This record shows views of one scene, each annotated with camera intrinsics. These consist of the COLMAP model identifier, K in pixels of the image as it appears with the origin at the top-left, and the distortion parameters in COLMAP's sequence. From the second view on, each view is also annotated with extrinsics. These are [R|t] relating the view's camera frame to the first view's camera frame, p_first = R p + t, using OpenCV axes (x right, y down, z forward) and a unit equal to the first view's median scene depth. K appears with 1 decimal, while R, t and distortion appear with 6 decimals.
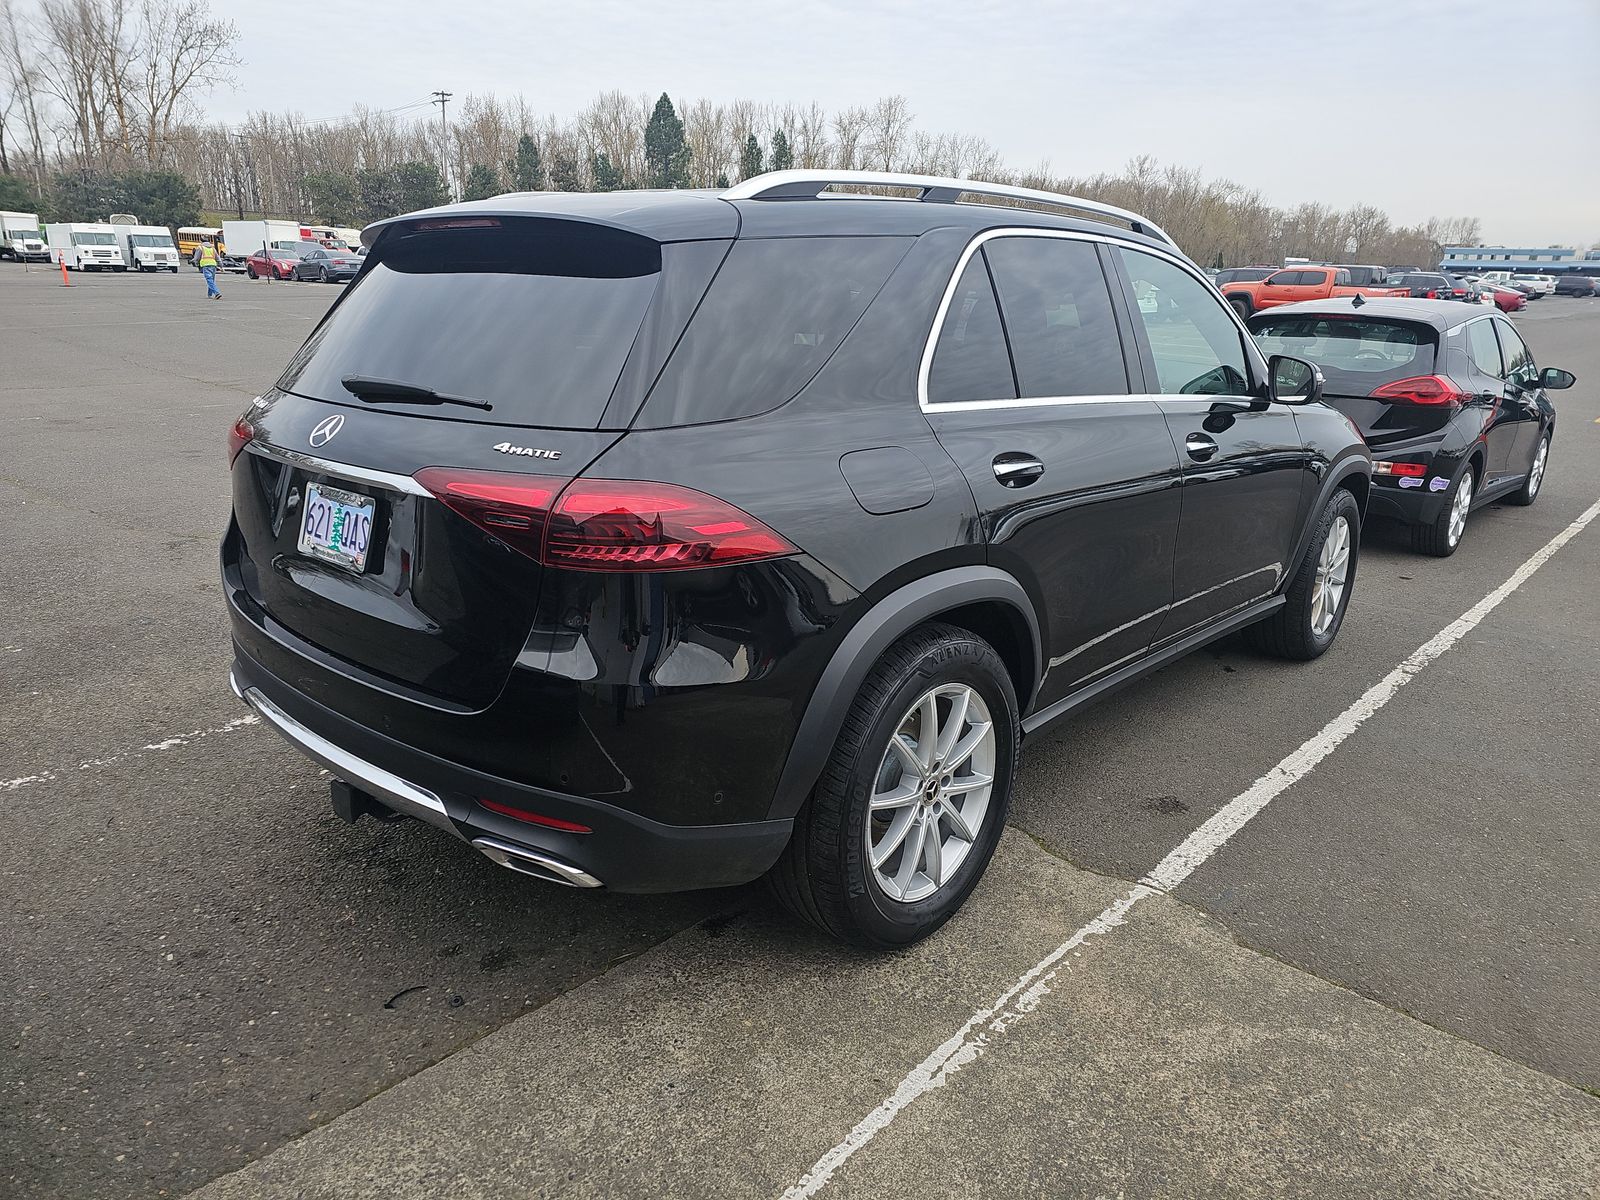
lens RADIAL K [[1031.7, 0, 800.0], [0, 1031.7, 600.0], [0, 0, 1]] dist [0.043438, -0.000192]
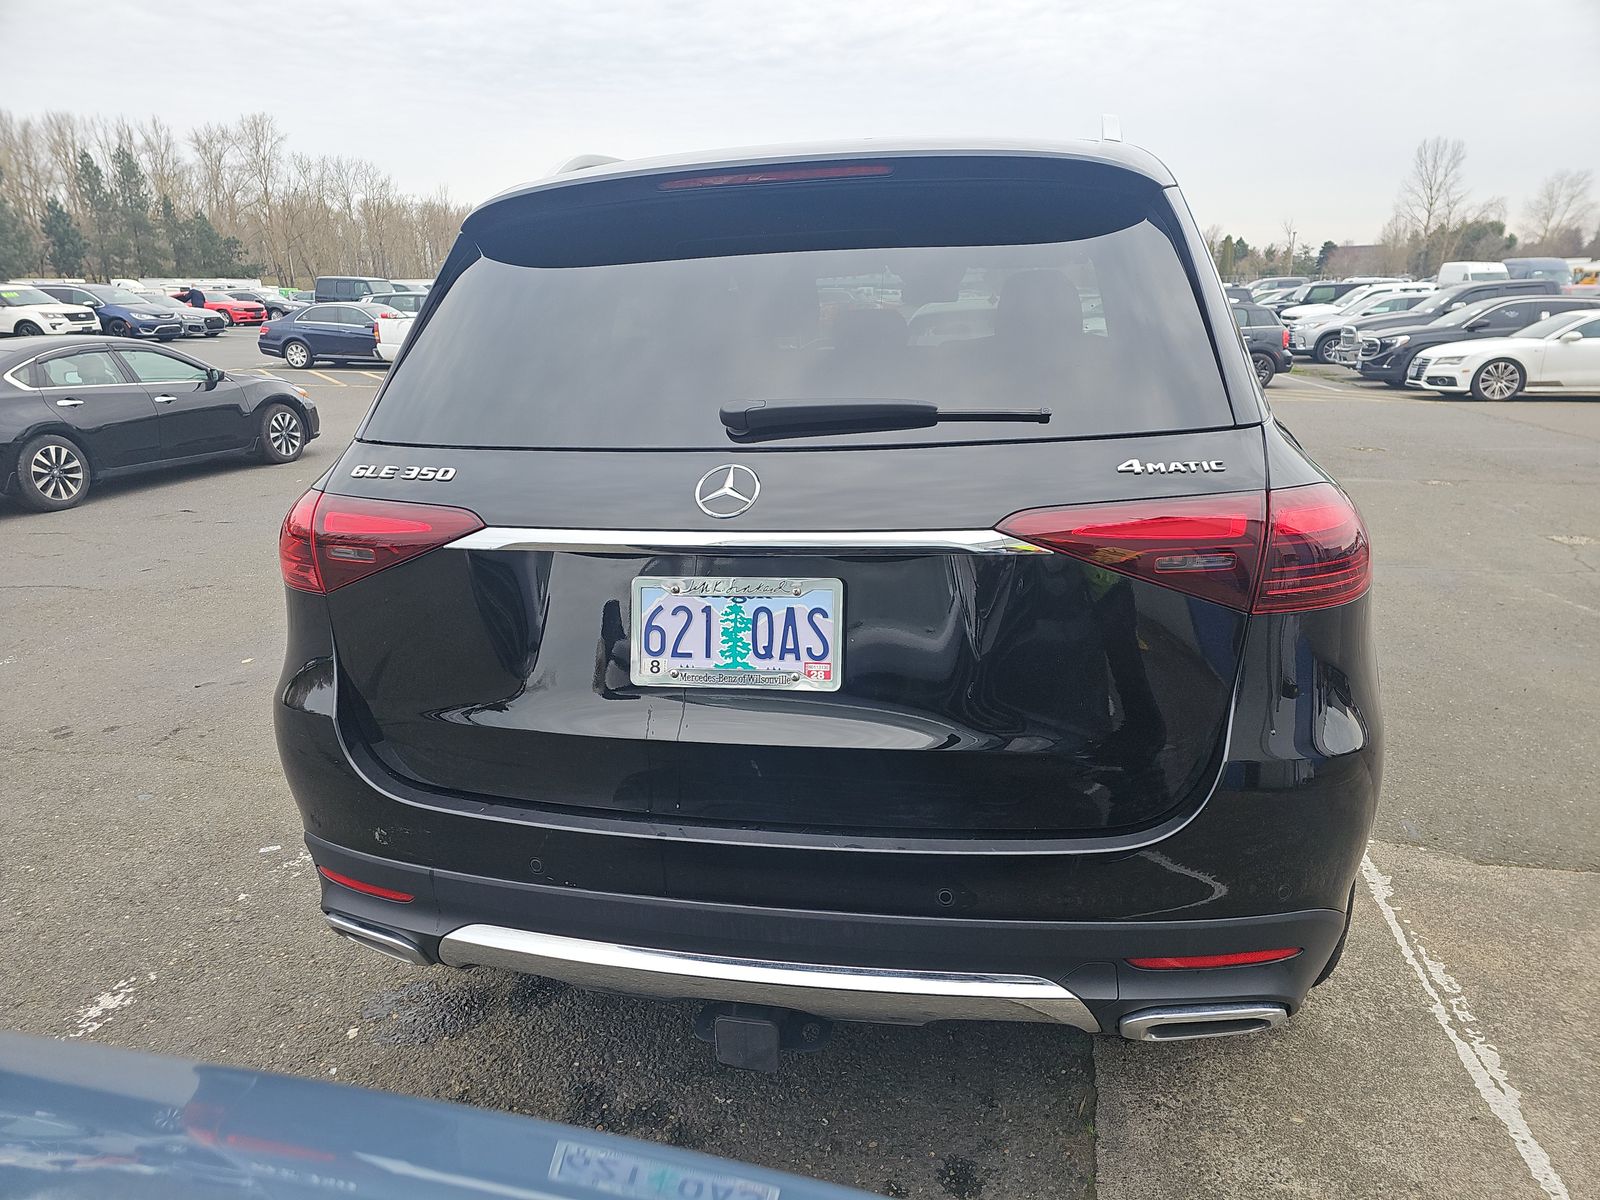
lens RADIAL K [[1039.1, 0, 804.7], [0, 1039.1, 608.4], [0, 0, 1]] dist [0.041349, -0.033345]
pose [[0.867482, -0.179875, 0.463810, -0.692527], [0.187484, 0.981806, 0.030105, -0.095429], [-0.460786, 0.060841, 0.885423, 0.393444]]
